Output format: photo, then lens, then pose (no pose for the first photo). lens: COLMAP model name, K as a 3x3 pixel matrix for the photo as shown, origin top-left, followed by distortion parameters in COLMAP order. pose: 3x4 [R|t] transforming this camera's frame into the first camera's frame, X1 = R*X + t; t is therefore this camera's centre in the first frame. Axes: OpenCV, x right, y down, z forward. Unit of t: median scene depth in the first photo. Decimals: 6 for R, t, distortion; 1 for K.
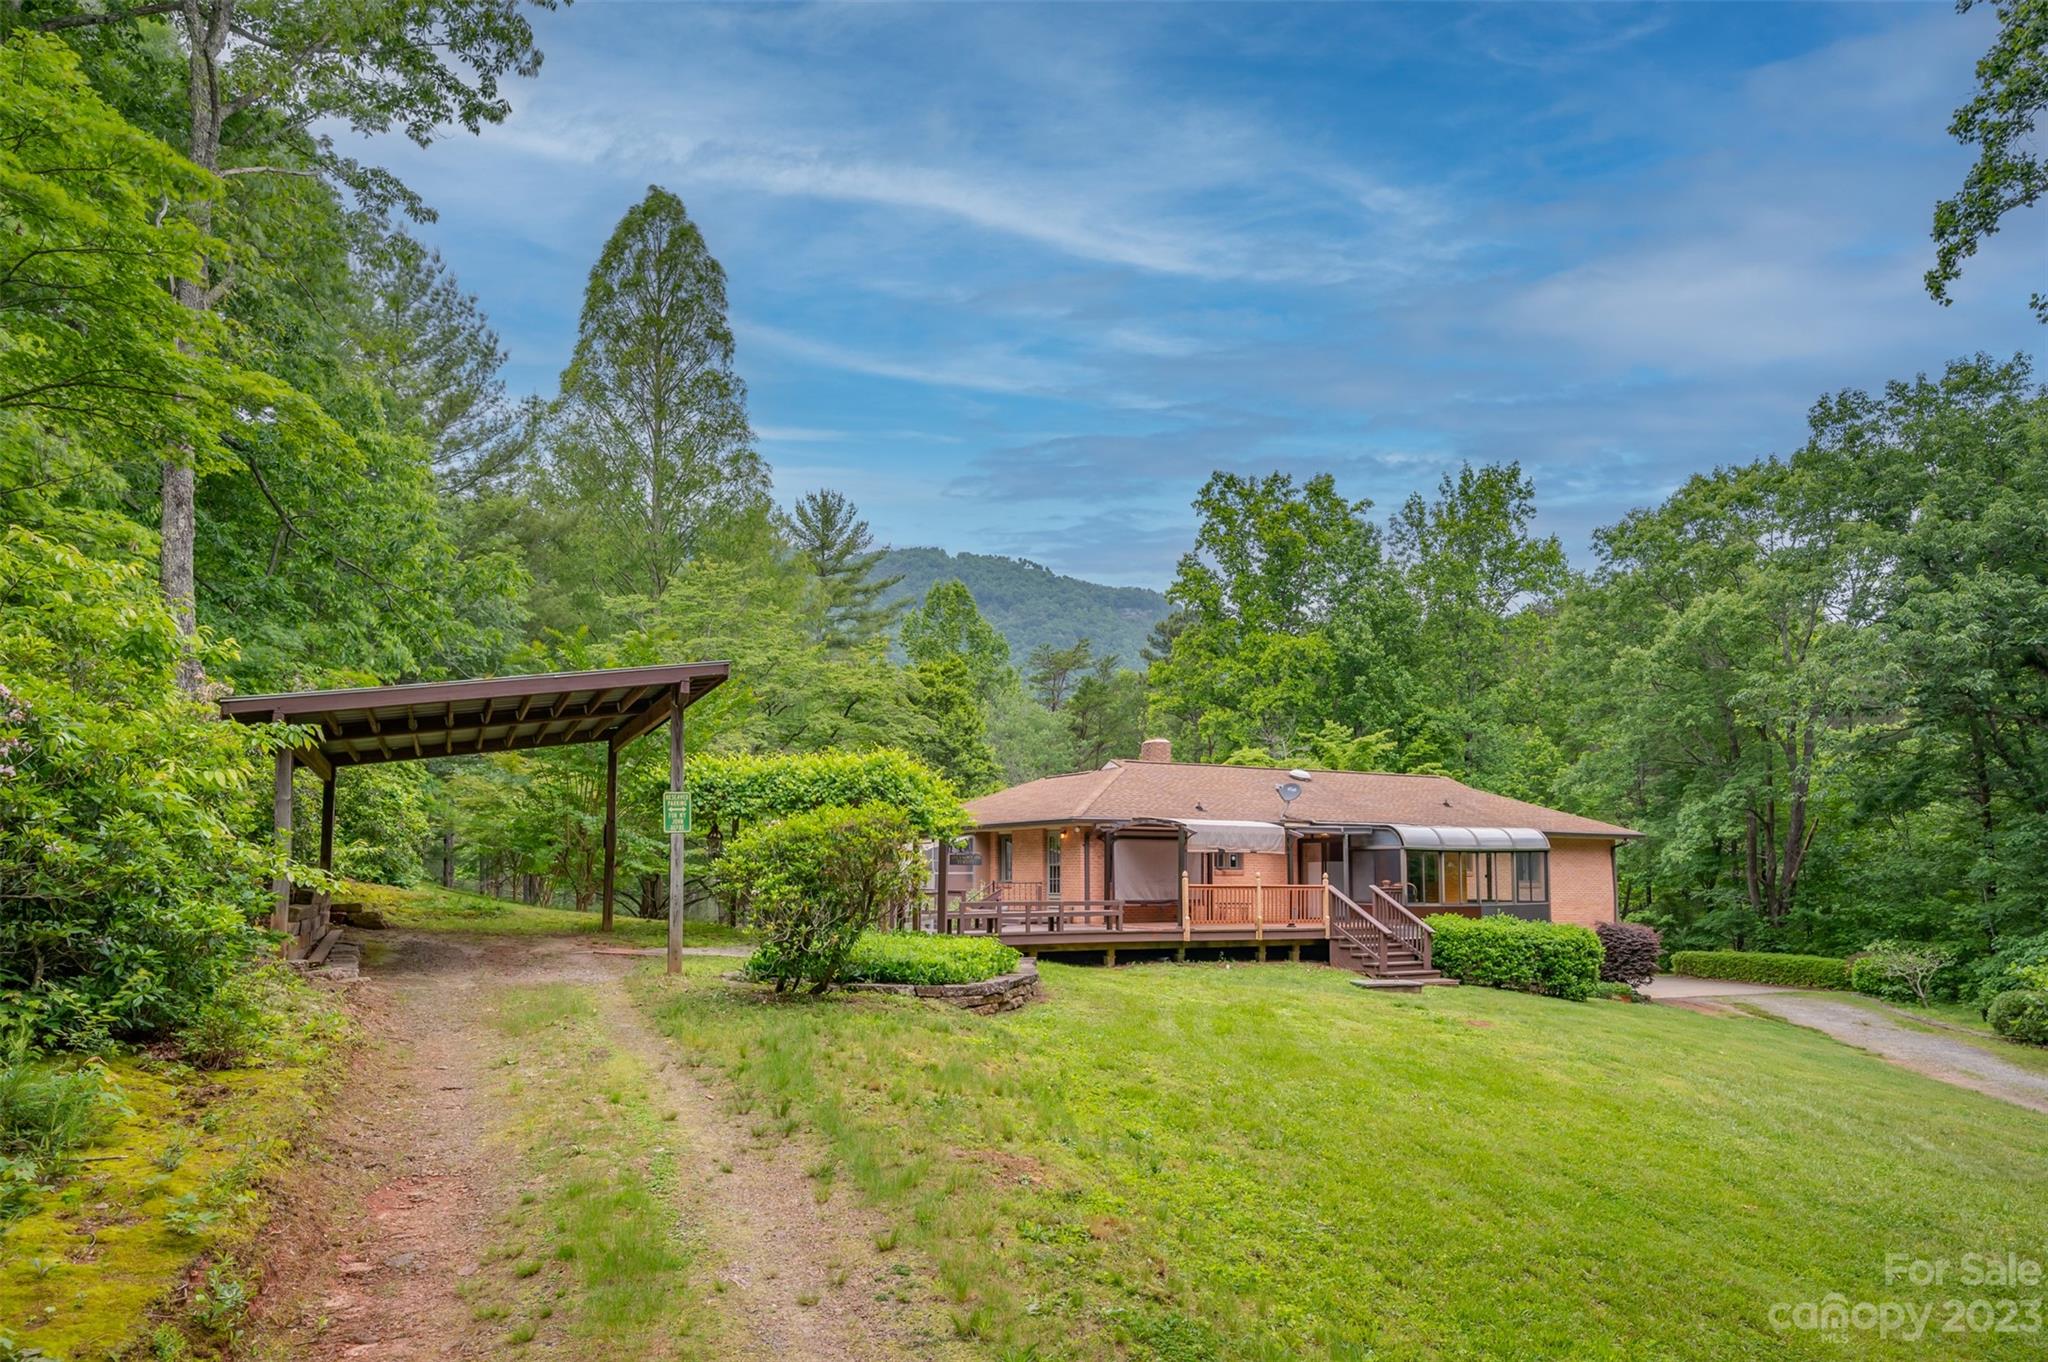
lens RADIAL K [[1299.8, 0, 1030.0], [0, 1299.8, 821.9], [0, 0, 1]] dist [-0.004248, -0.000437]
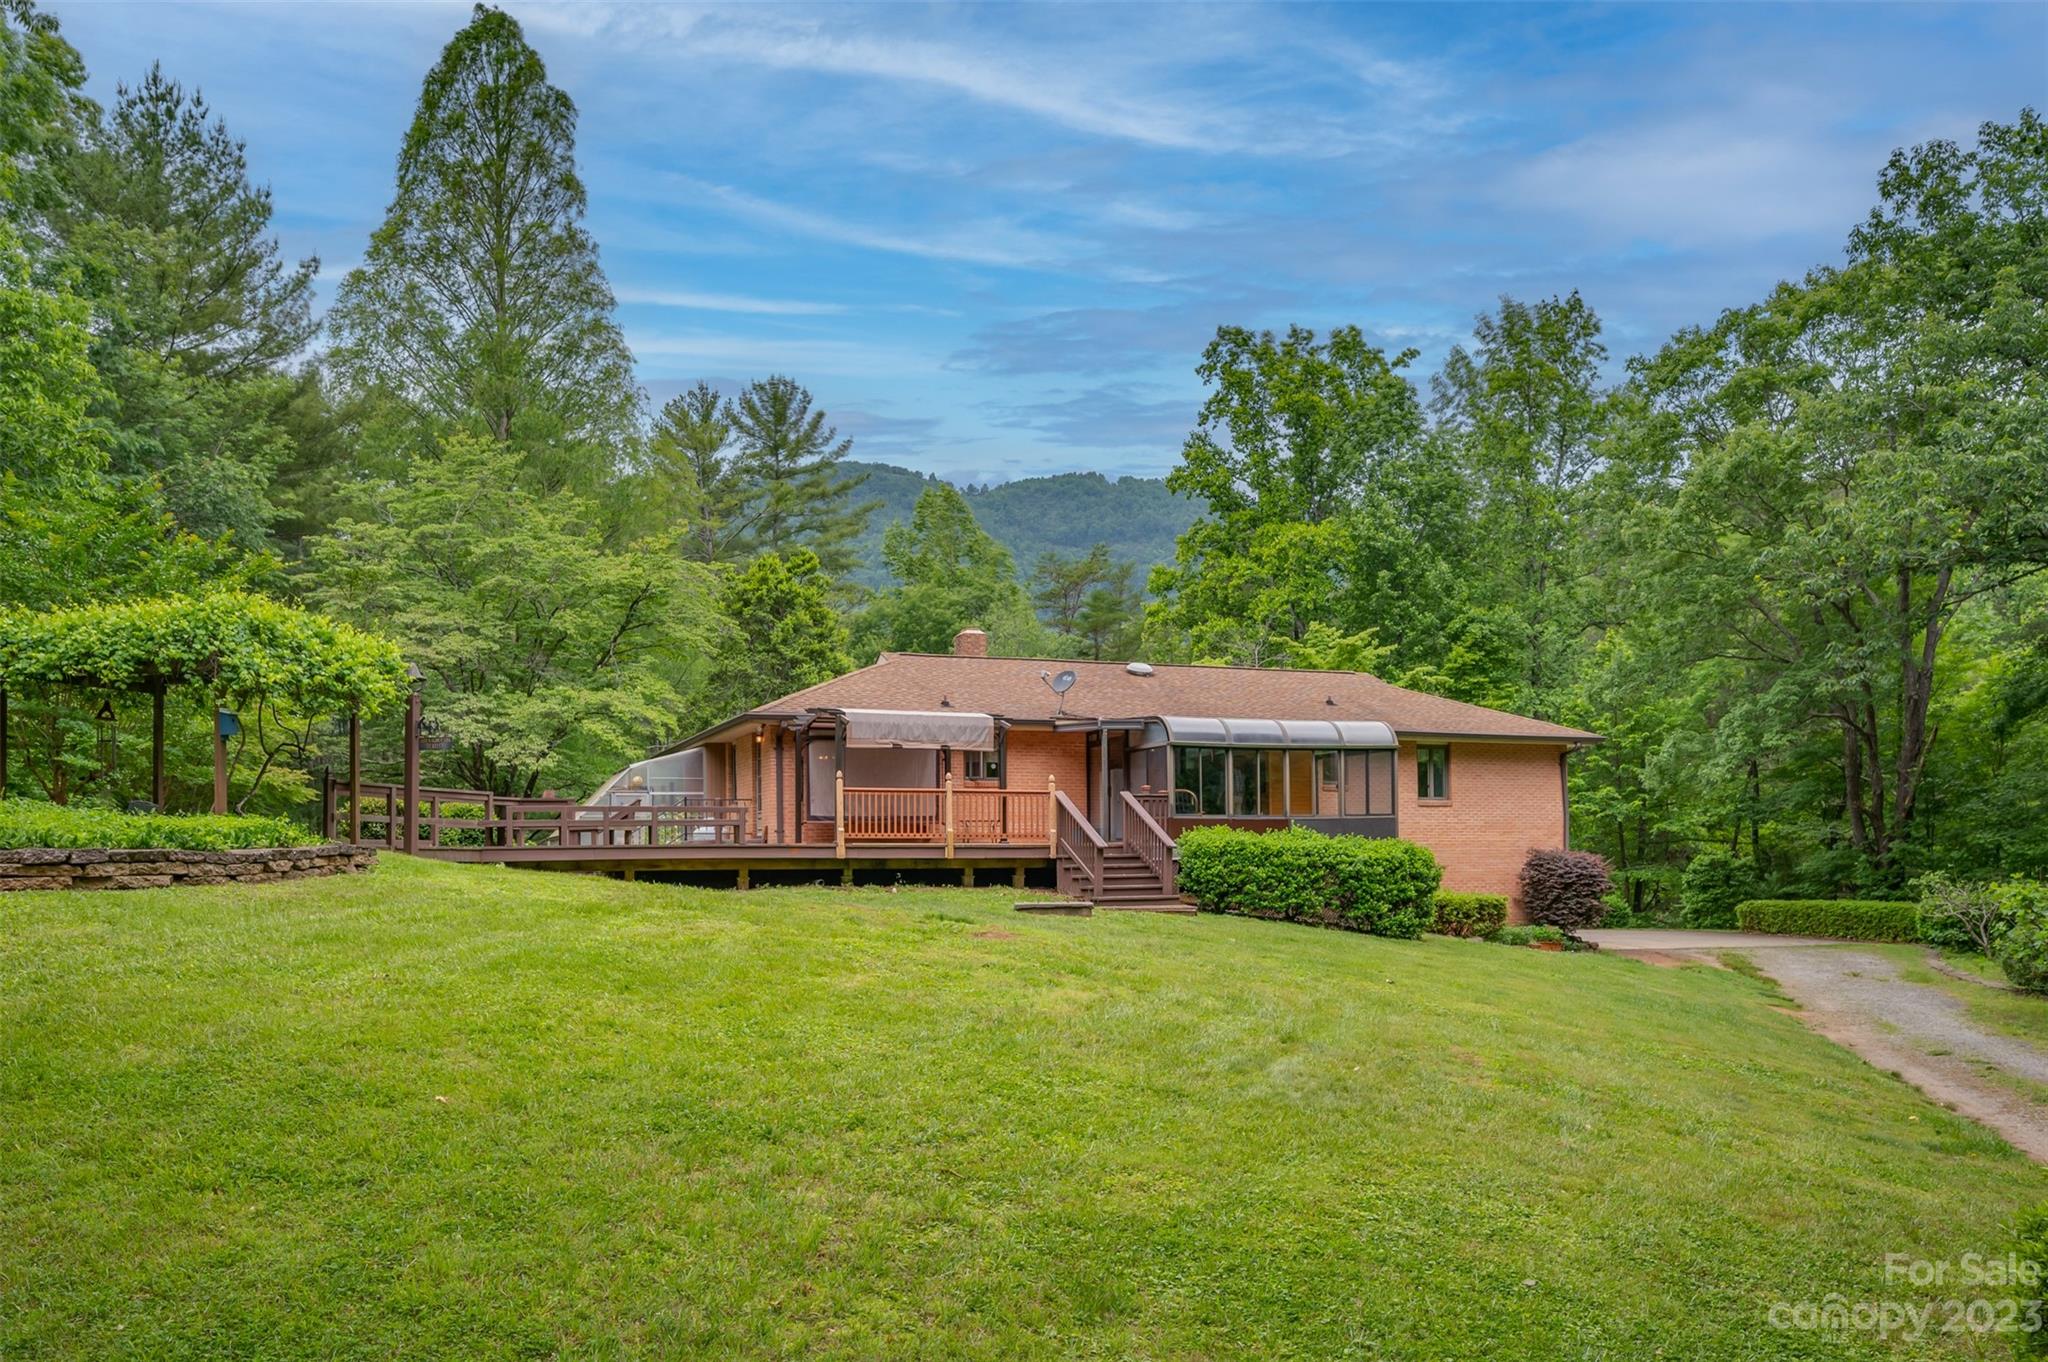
lens RADIAL K [[1496.8, 0, 1038.0], [0, 1496.8, 851.3], [0, 0, 1]] dist [0.006347, -0.001009]
pose [[0.992816, -0.011483, -0.119097, 0.185797], [0.016123, 0.999145, 0.038063, 0.028967], [0.118558, -0.039710, 0.992153, 0.055468]]
